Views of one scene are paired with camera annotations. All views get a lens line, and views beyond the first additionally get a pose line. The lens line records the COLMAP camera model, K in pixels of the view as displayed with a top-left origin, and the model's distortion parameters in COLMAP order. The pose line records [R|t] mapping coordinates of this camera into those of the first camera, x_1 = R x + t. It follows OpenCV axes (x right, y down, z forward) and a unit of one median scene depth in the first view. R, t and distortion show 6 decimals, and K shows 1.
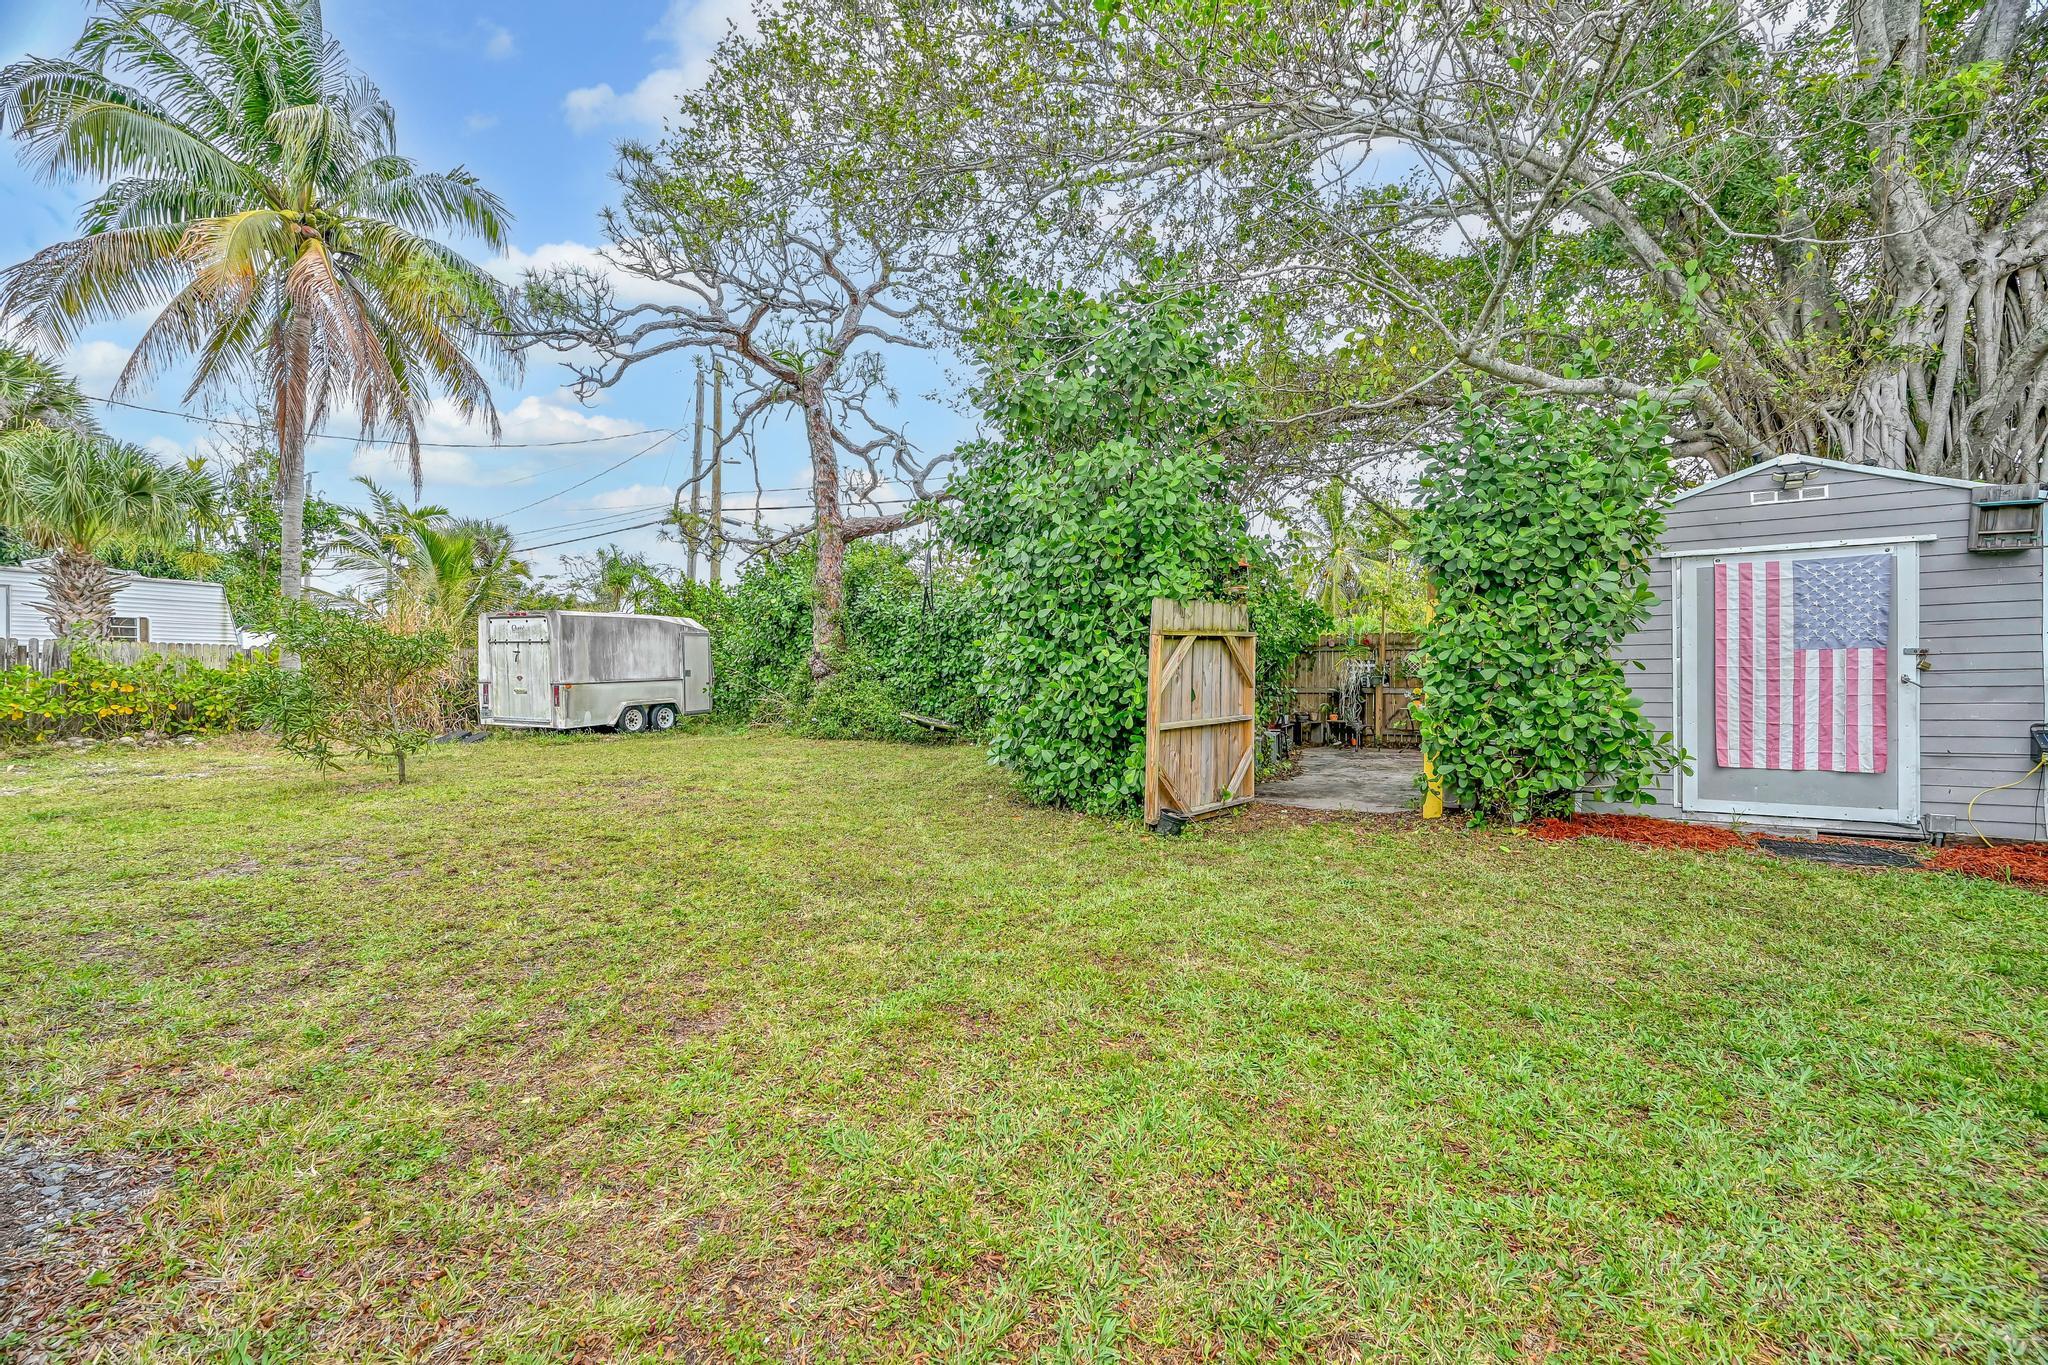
lens RADIAL K [[801.4, 0, 1021.4], [0, 801.4, 686.4], [0, 0, 1]] dist [0.000021, 0.000070]
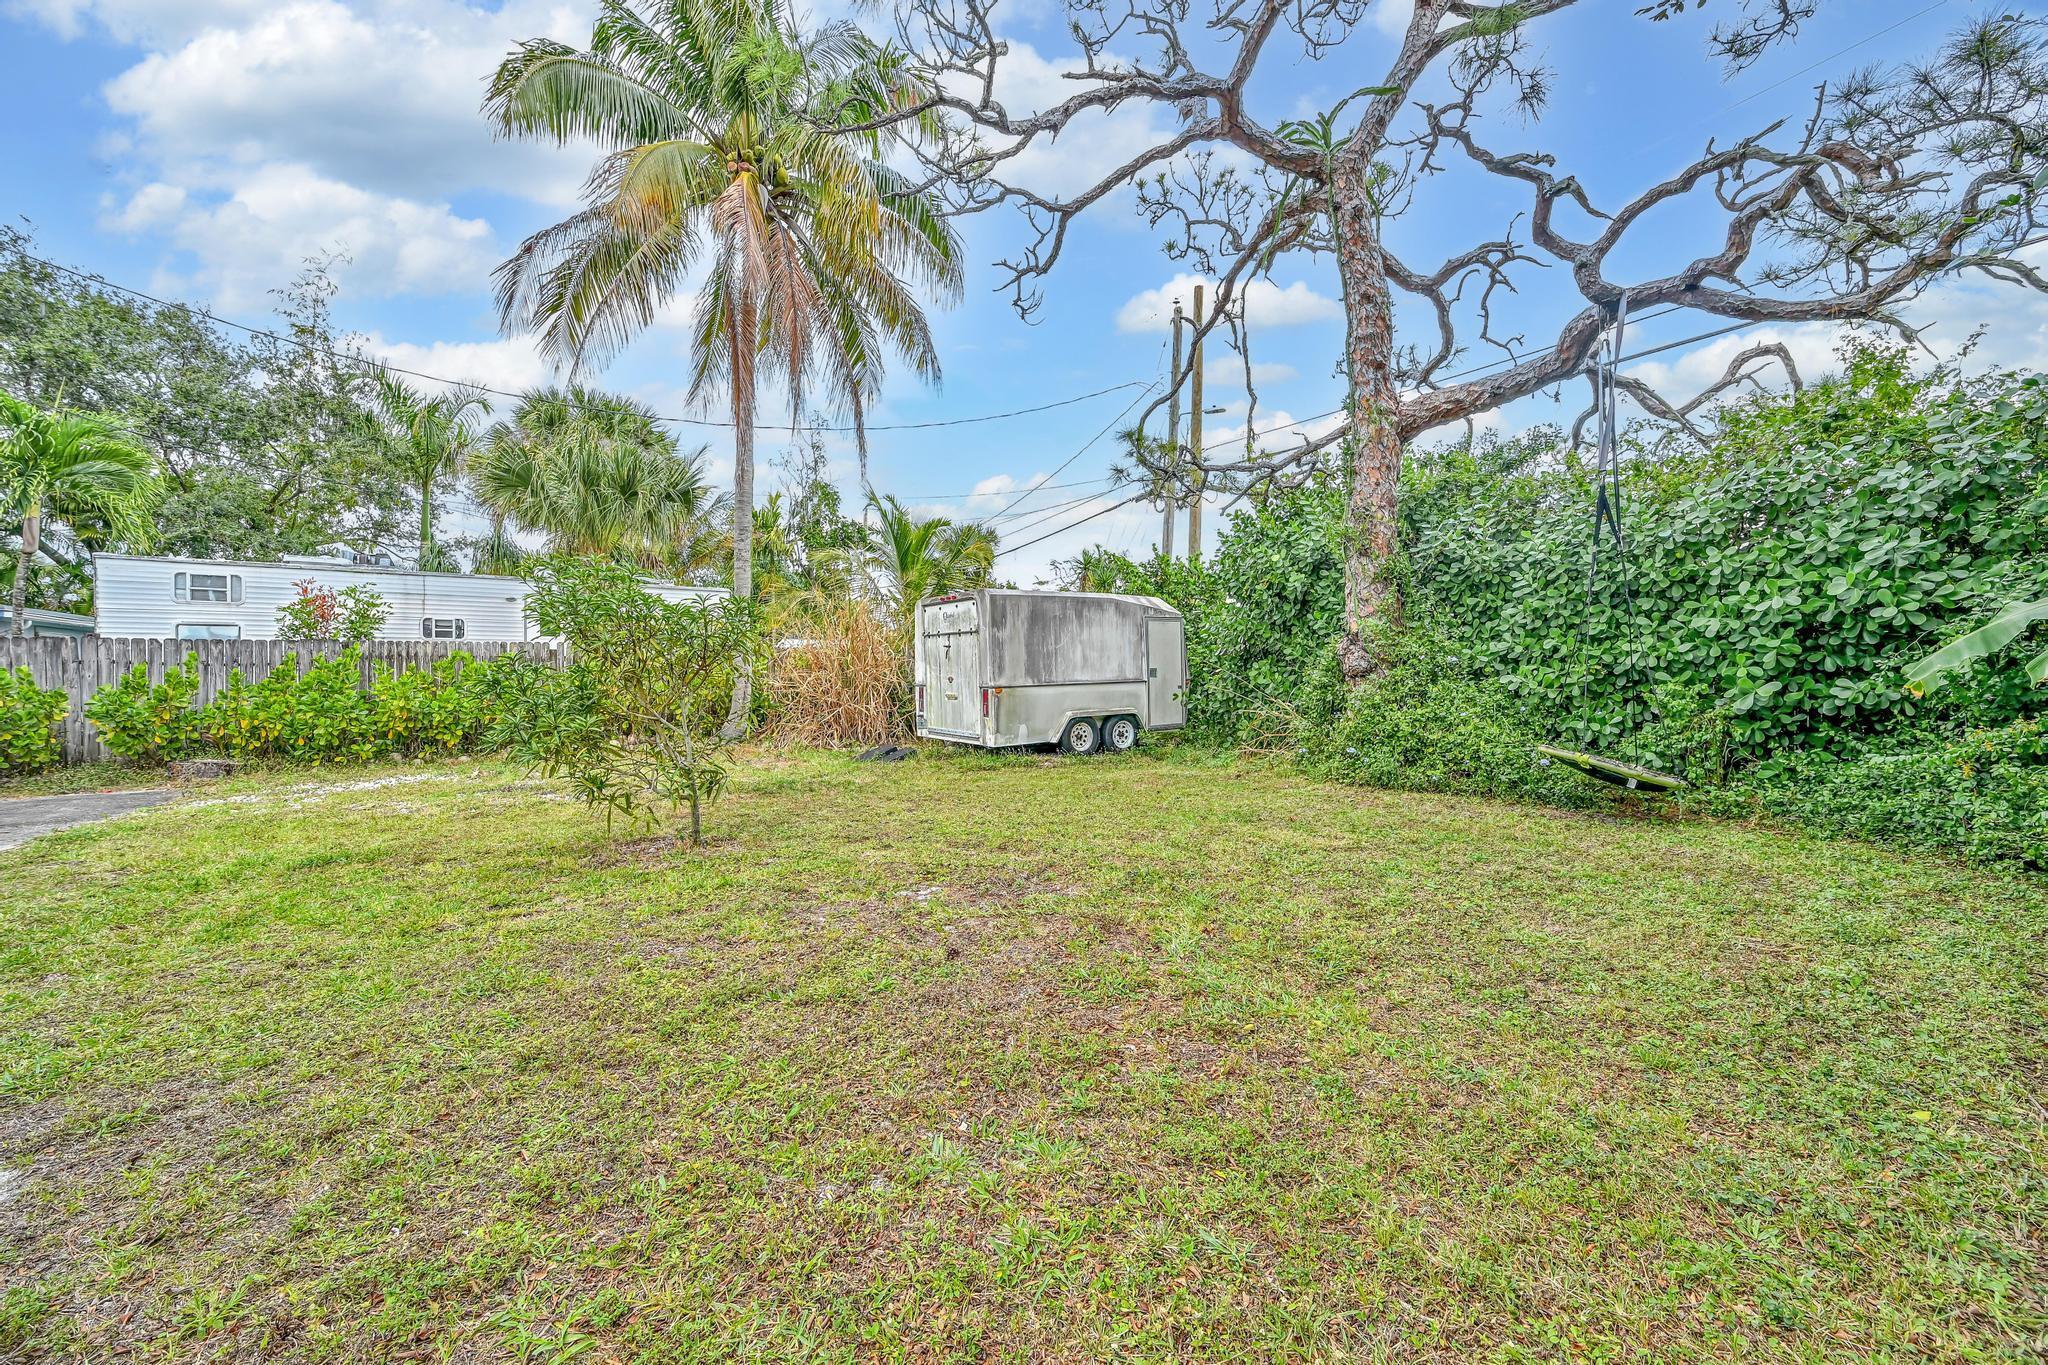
lens RADIAL K [[801.4, 0, 1021.4], [0, 801.4, 686.4], [0, 0, 1]] dist [0.000021, 0.000070]
pose [[0.833071, 0.000451, -0.553166, -0.129218], [-0.004111, 0.999977, -0.005375, 0.000207], [0.553151, 0.006752, 0.833053, 0.370264]]
